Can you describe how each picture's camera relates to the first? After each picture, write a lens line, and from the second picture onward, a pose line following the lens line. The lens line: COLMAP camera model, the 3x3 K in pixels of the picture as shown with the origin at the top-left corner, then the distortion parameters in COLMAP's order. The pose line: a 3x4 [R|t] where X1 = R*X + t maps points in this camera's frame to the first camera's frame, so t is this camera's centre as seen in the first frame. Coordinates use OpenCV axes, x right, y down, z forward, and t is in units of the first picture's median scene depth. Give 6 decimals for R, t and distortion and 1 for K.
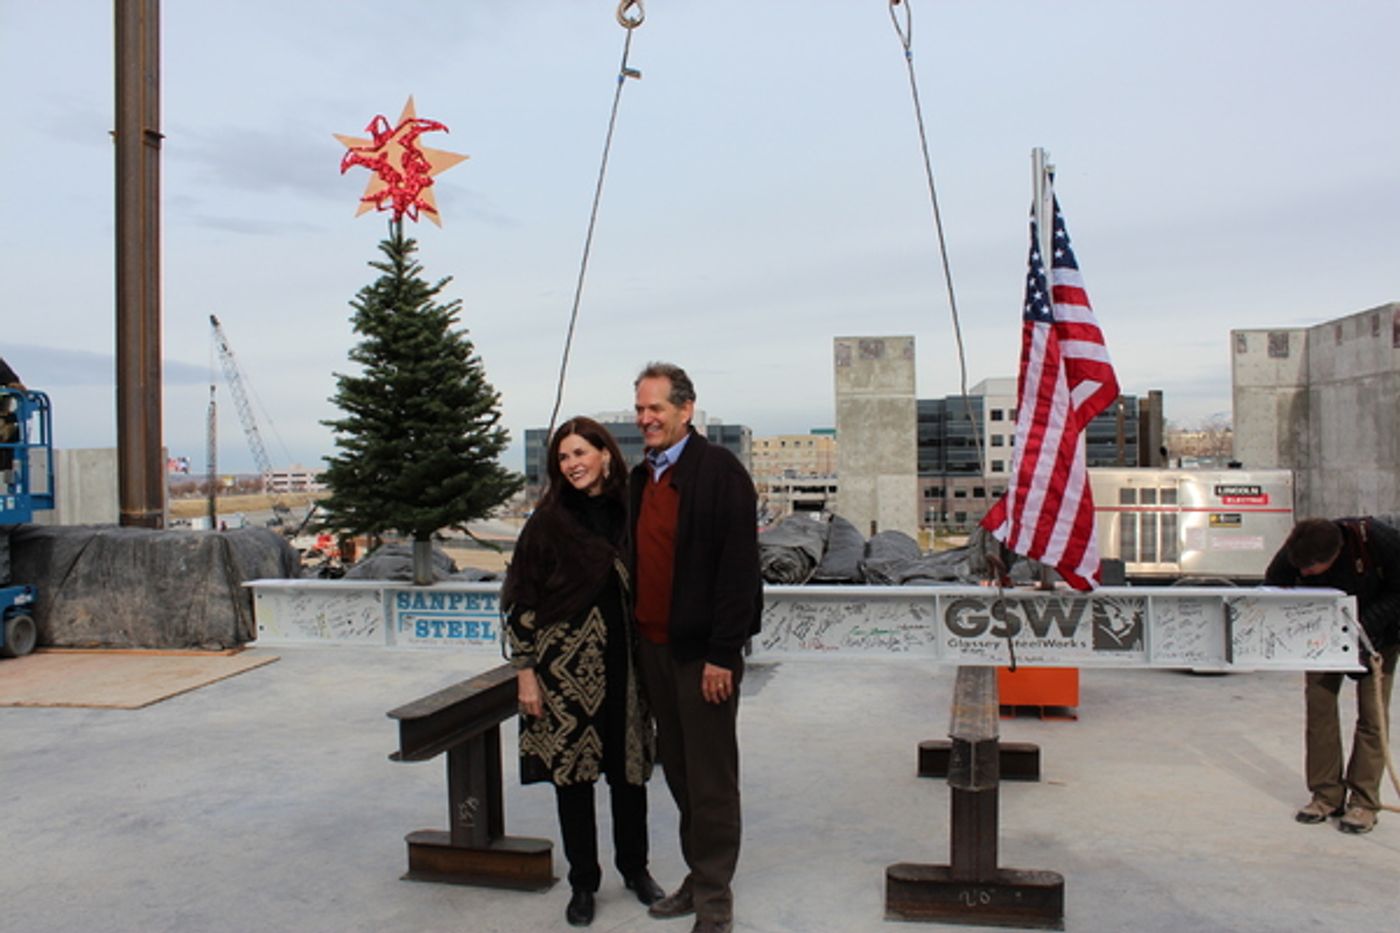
lens RADIAL K [[1150.6, 0, 705.5], [0, 1150.6, 486.4], [0, 0, 1]] dist [-0.175025, 0.143457]
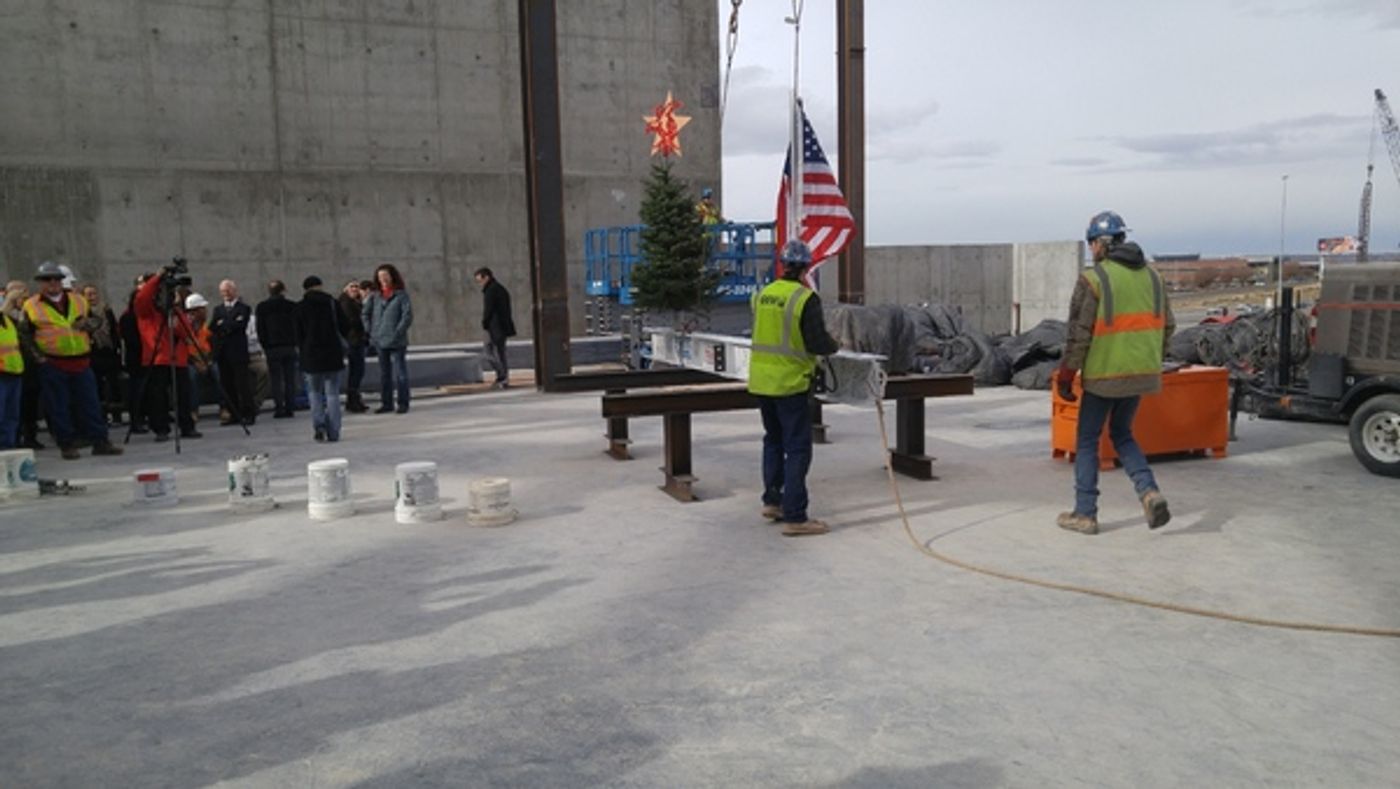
lens RADIAL K [[1036.1, 0, 701.7], [0, 1036.1, 407.5], [0, 0, 1]] dist [0.020513, -0.002308]
pose [[0.549069, 0.105586, -0.829081, 0.550320], [0.005470, 0.991513, 0.129896, -0.009655], [0.835759, -0.075857, 0.543831, -0.013280]]
